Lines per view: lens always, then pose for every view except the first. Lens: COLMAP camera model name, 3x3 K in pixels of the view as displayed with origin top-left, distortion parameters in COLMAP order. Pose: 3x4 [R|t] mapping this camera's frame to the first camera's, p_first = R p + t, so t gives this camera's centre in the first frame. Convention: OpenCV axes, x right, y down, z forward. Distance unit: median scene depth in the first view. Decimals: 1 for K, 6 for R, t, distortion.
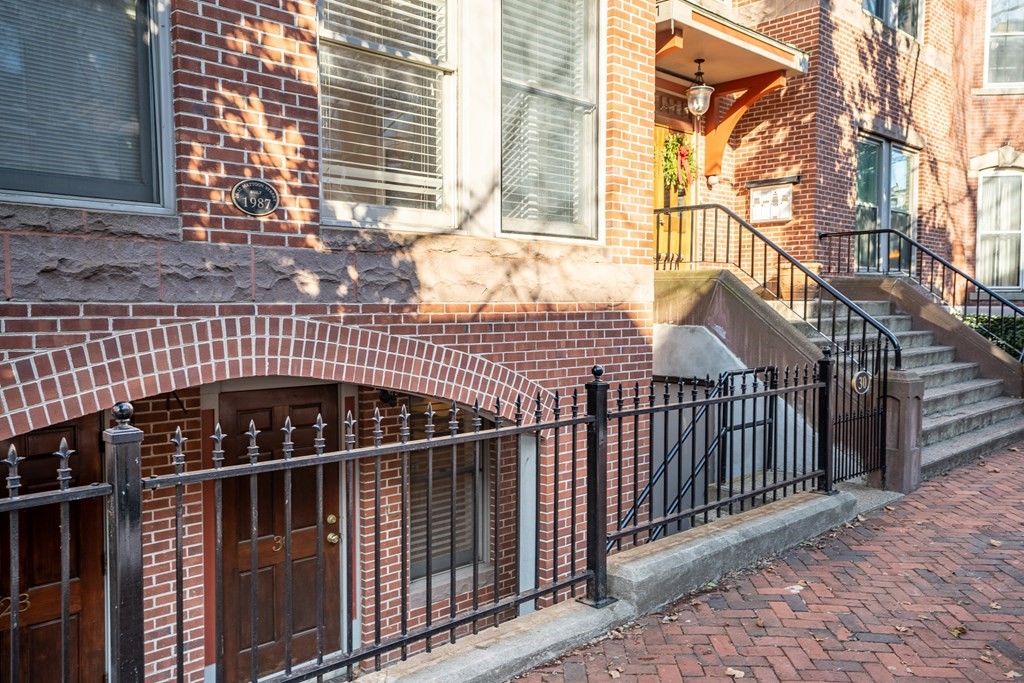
lens RADIAL K [[843.7, 0, 511.2], [0, 843.7, 339.8], [0, 0, 1]] dist [-0.015895, -0.008129]
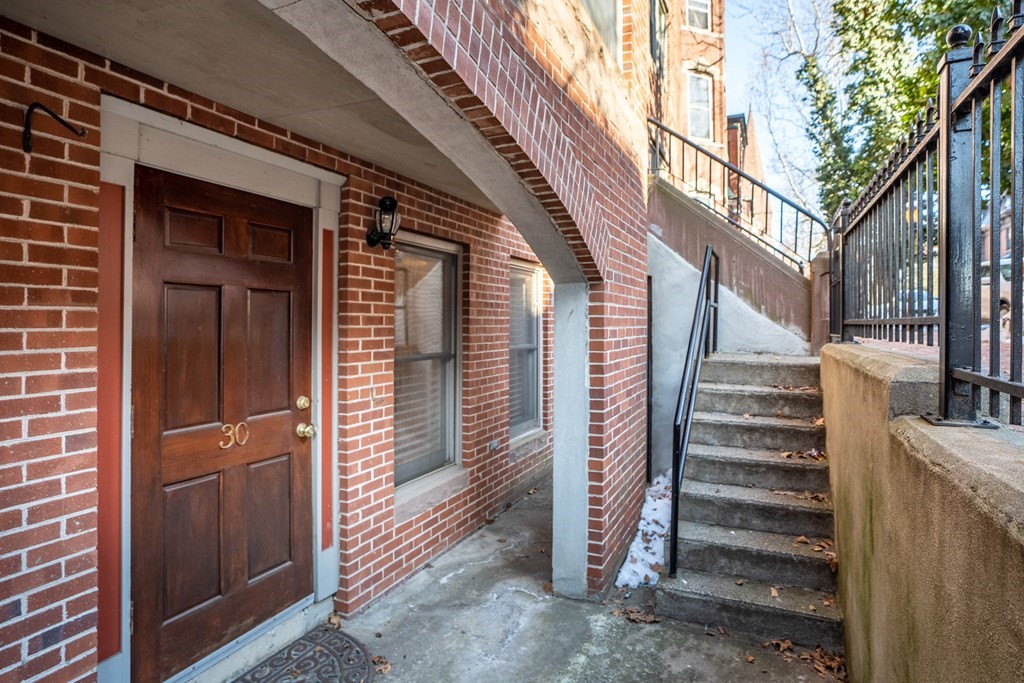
lens RADIAL K [[531.2, 0, 512.6], [0, 531.2, 342.8], [0, 0, 1]] dist [-0.040455, 0.000336]
pose [[0.905430, 0.001234, 0.424495, -0.251297], [0.020137, 0.998745, -0.045855, 0.195234], [-0.424019, 0.050066, 0.904269, 0.557219]]
